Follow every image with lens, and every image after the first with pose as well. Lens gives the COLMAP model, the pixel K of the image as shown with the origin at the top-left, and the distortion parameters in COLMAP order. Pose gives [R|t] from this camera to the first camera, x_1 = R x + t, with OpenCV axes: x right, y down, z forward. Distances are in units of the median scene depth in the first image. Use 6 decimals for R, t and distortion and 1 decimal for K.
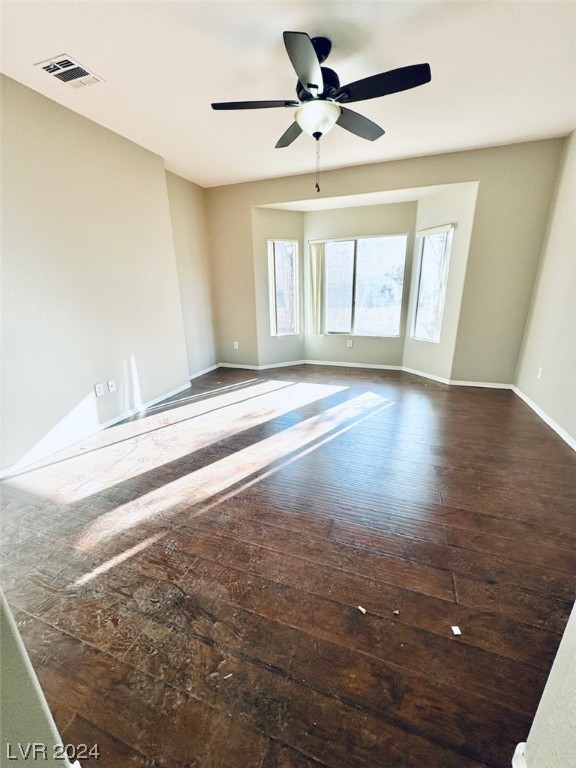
lens RADIAL K [[306.3, 0, 289.4], [0, 306.3, 383.1], [0, 0, 1]] dist [-0.001291, 0.000197]
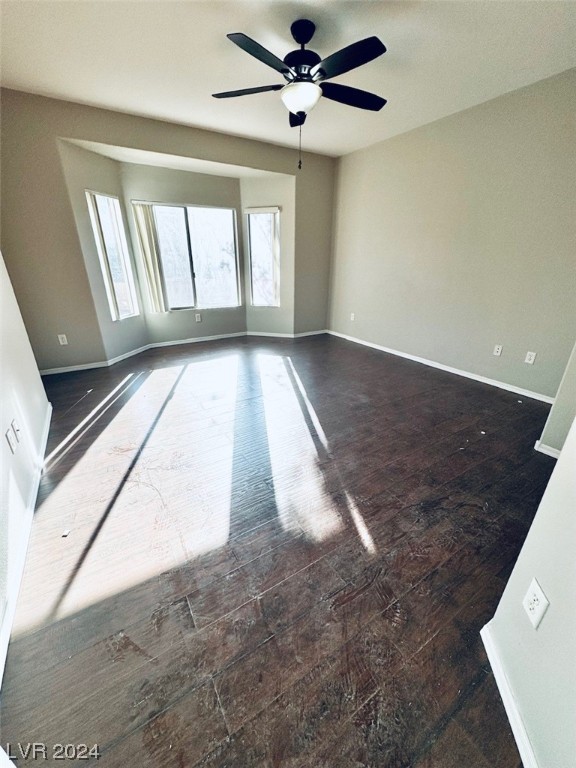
lens RADIAL K [[306.3, 0, 289.4], [0, 306.3, 383.1], [0, 0, 1]] dist [-0.001291, 0.000197]
pose [[0.618257, -0.280020, 0.734403, -0.472871], [0.220691, 0.958641, 0.179731, -0.047361], [-0.754357, 0.050956, 0.654484, 0.174956]]
